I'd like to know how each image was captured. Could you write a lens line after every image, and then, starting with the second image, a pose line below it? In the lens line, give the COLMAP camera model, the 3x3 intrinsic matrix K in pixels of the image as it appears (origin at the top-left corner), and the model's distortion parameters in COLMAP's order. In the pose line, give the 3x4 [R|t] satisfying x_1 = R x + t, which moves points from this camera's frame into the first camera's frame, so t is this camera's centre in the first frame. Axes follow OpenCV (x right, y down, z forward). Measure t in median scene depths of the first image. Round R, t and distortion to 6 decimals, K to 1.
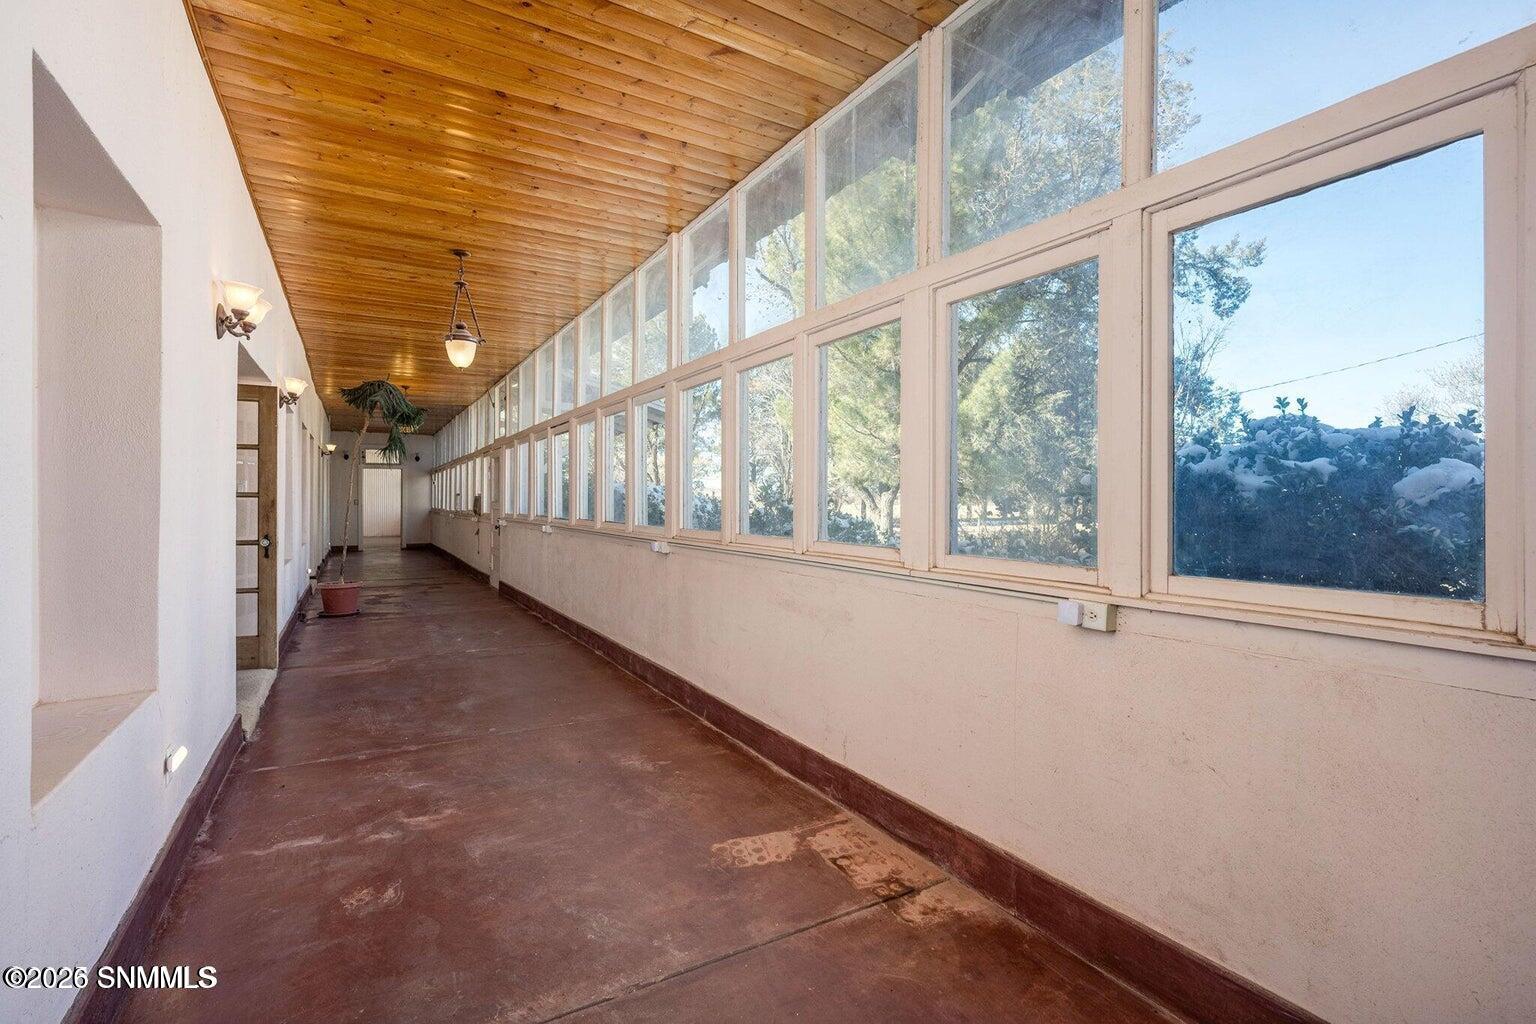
lens RADIAL K [[703.9, 0, 773.1], [0, 703.9, 505.0], [0, 0, 1]] dist [-0.004214, 0.000910]
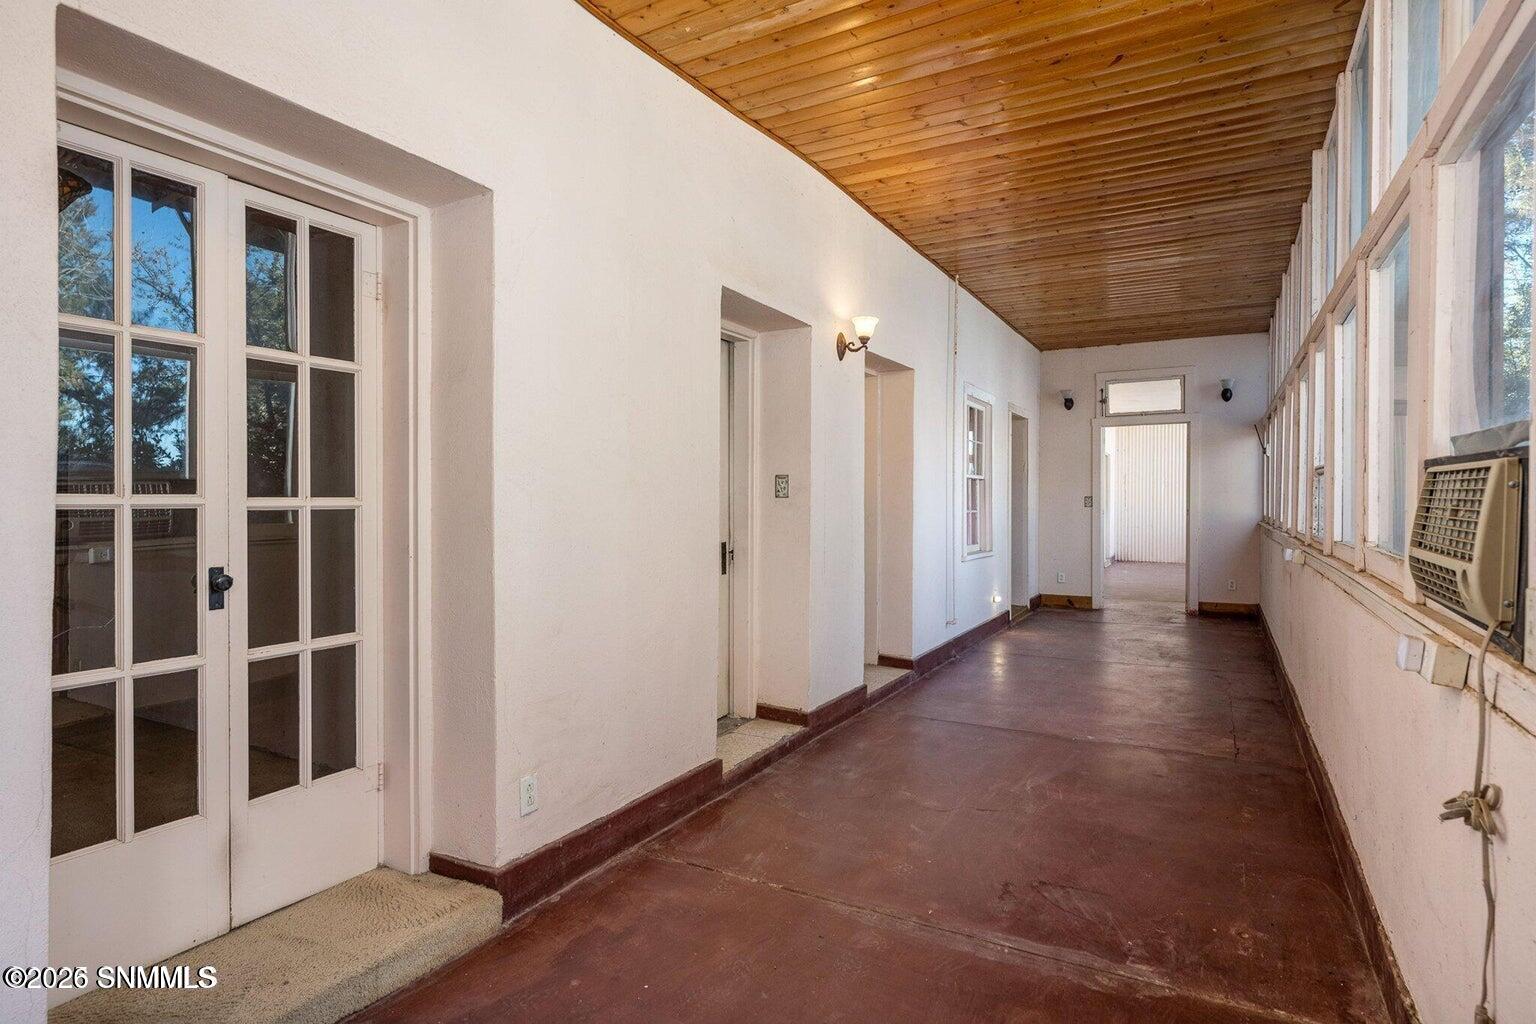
lens RADIAL K [[824.5, 0, 766.4], [0, 824.5, 506.3], [0, 0, 1]] dist [-0.000976, -0.000906]
pose [[0.500272, 0.002309, -0.865865, -1.426528], [-0.005058, 0.999987, -0.000255, 0.000096], [0.865853, 0.004507, 0.500278, 3.342426]]
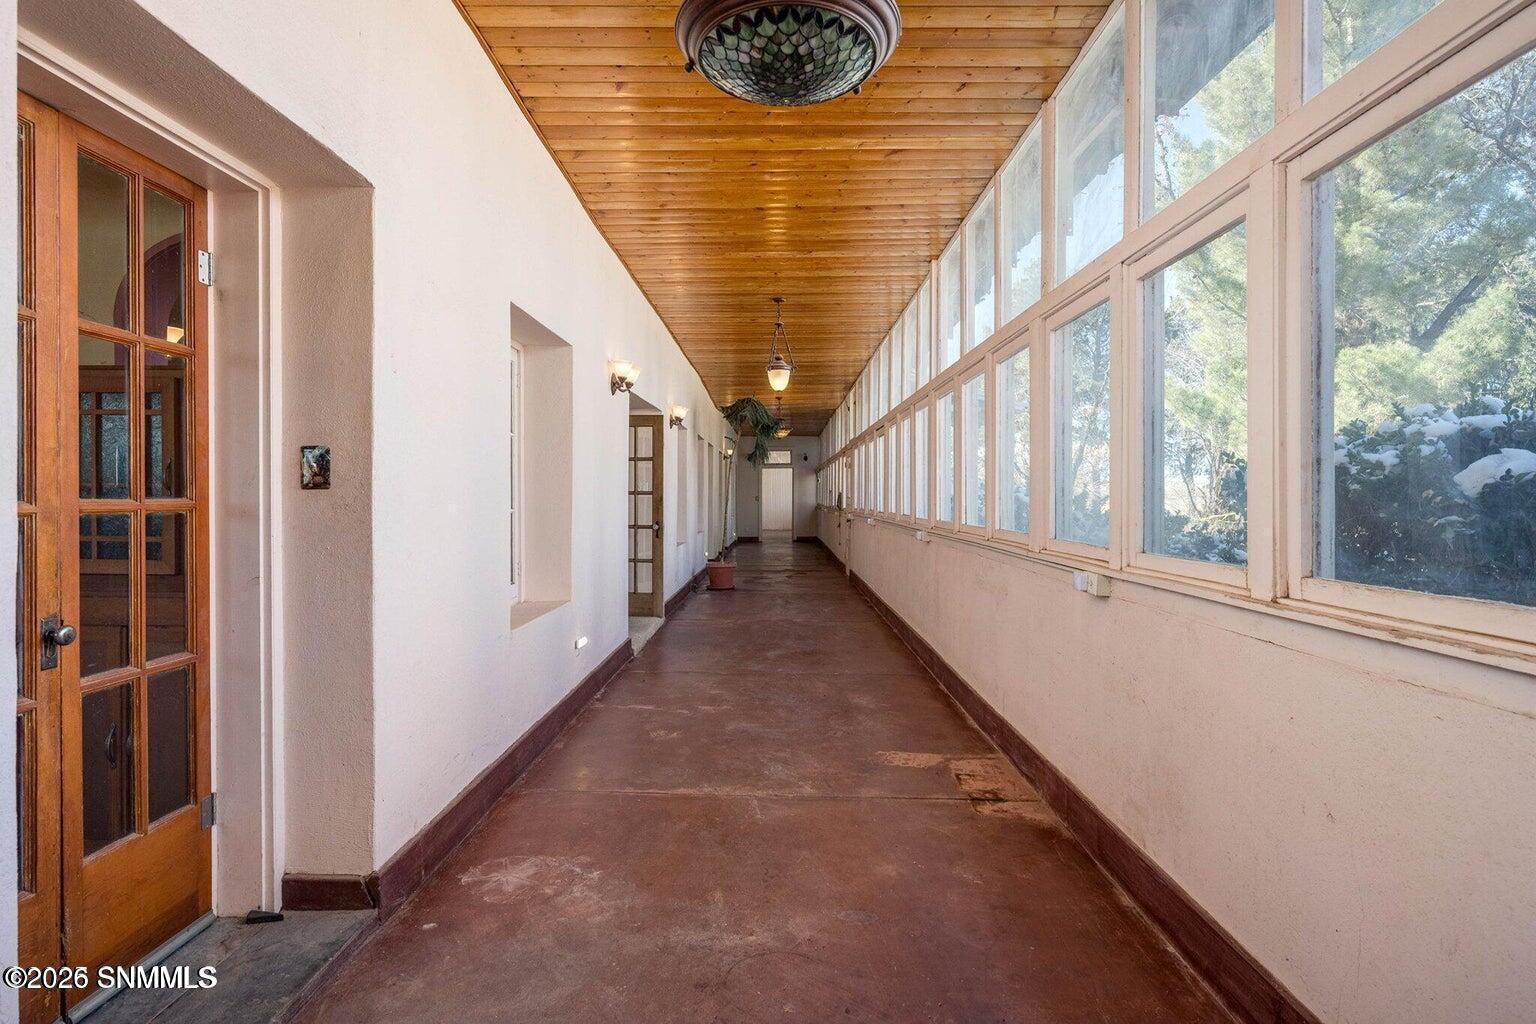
lens RADIAL K [[768.9, 0, 768.1], [0, 768.9, 502.9], [0, 0, 1]] dist [-0.002830, -0.000042]
pose [[0.854099, 0.000167, -0.520110, 0.393730], [0.001060, 0.999997, 0.002061, 0.003639], [0.520109, -0.002311, 0.854097, -0.287890]]
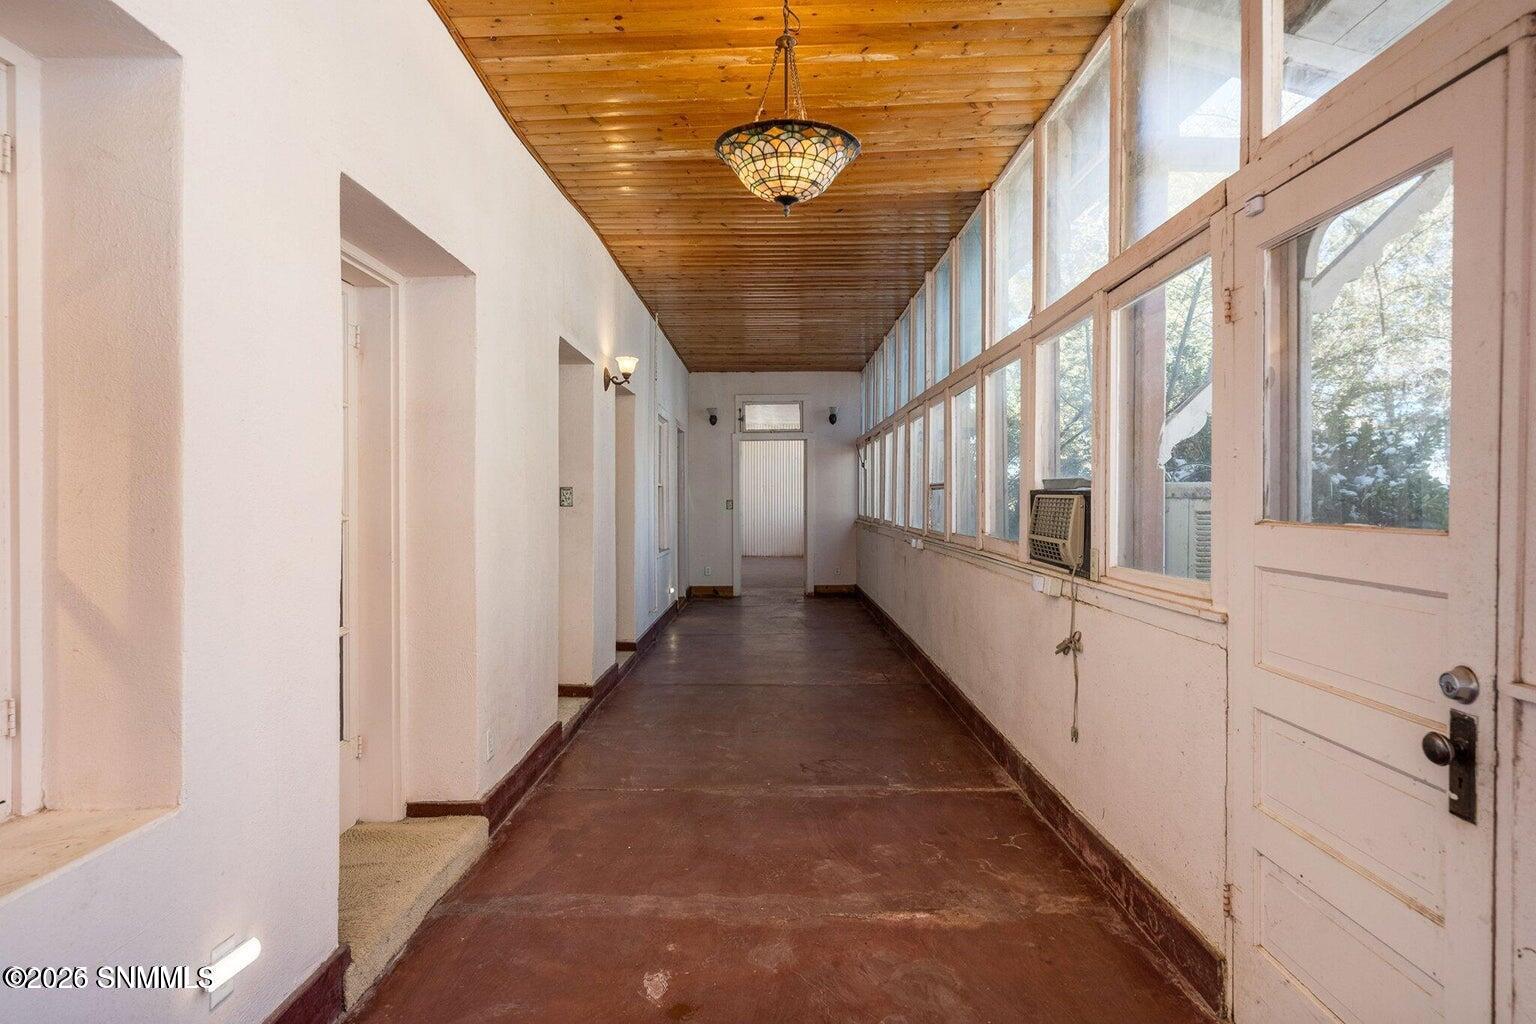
lens RADIAL K [[868.9, 0, 767.4], [0, 868.9, 504.1], [0, 0, 1]] dist [-0.003887, -0.000084]
pose [[0.852804, -0.003693, -0.522218, -1.370855], [0.002152, 0.999991, -0.003557, -0.013610], [0.522226, 0.001909, 0.852805, 2.755551]]
